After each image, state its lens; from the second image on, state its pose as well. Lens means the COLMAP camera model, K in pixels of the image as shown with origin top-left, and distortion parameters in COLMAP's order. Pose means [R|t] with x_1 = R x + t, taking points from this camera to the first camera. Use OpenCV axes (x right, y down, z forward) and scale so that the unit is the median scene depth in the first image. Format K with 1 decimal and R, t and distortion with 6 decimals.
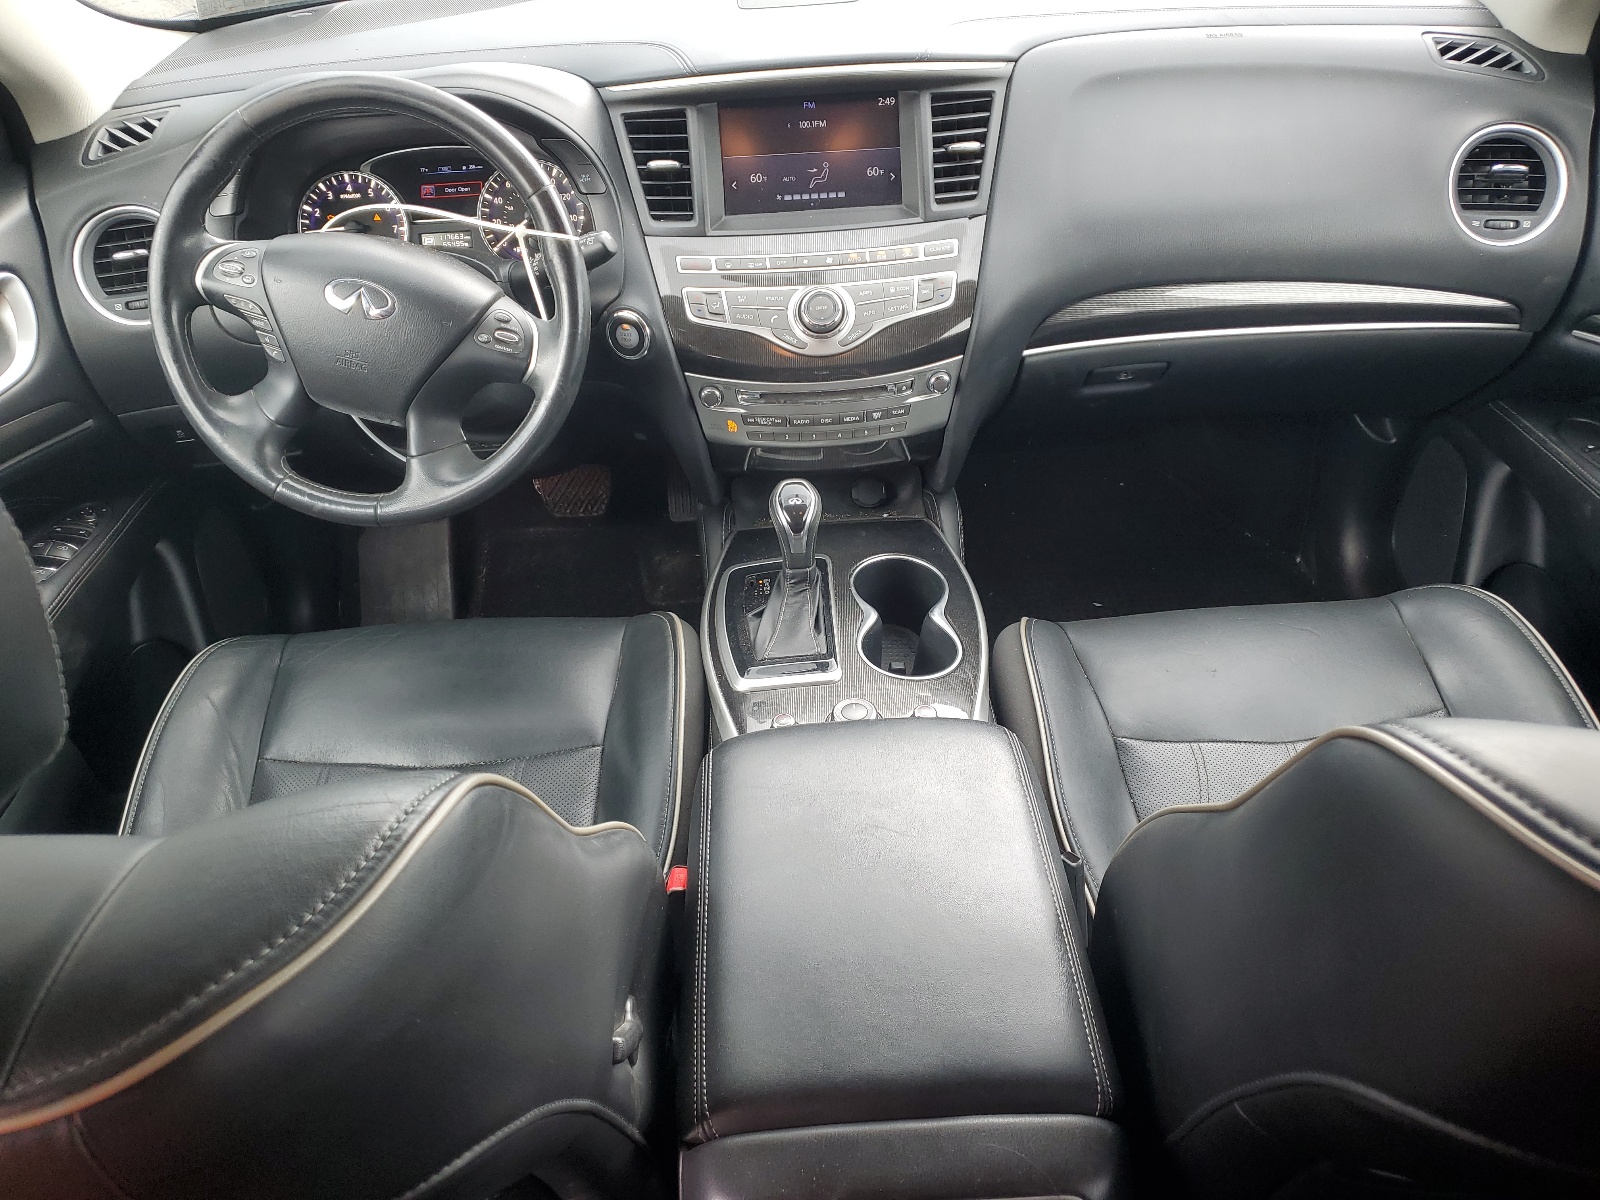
lens RADIAL K [[1211.6, 0, 797.8], [0, 1211.6, 600.3], [0, 0, 1]] dist [-0.001494, 0.000681]
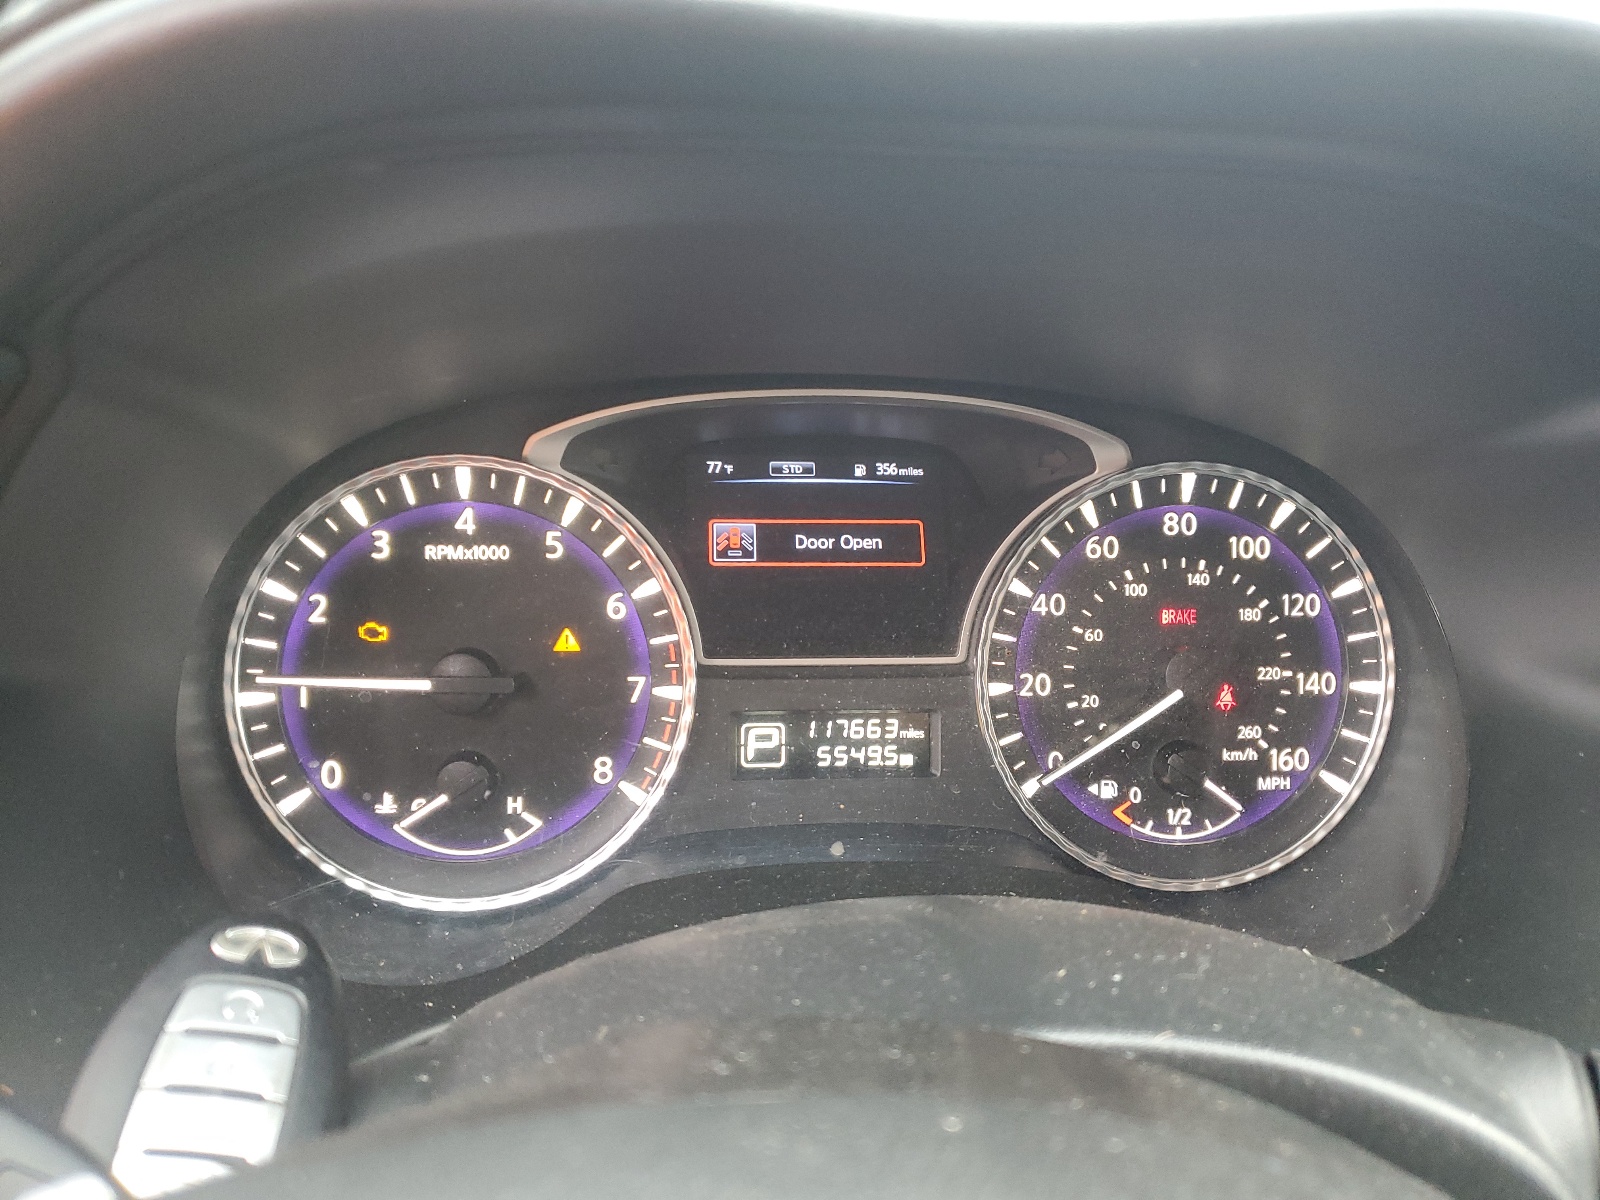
lens RADIAL K [[1211.6, 0, 801.7], [0, 1211.6, 600.7], [0, 0, 1]] dist [-0.001494, 0.000681]
pose [[0.992235, 0.057577, 0.110251, -0.329673], [-0.030931, 0.972782, -0.229648, -0.270785], [-0.120473, 0.224454, 0.967009, 0.759901]]
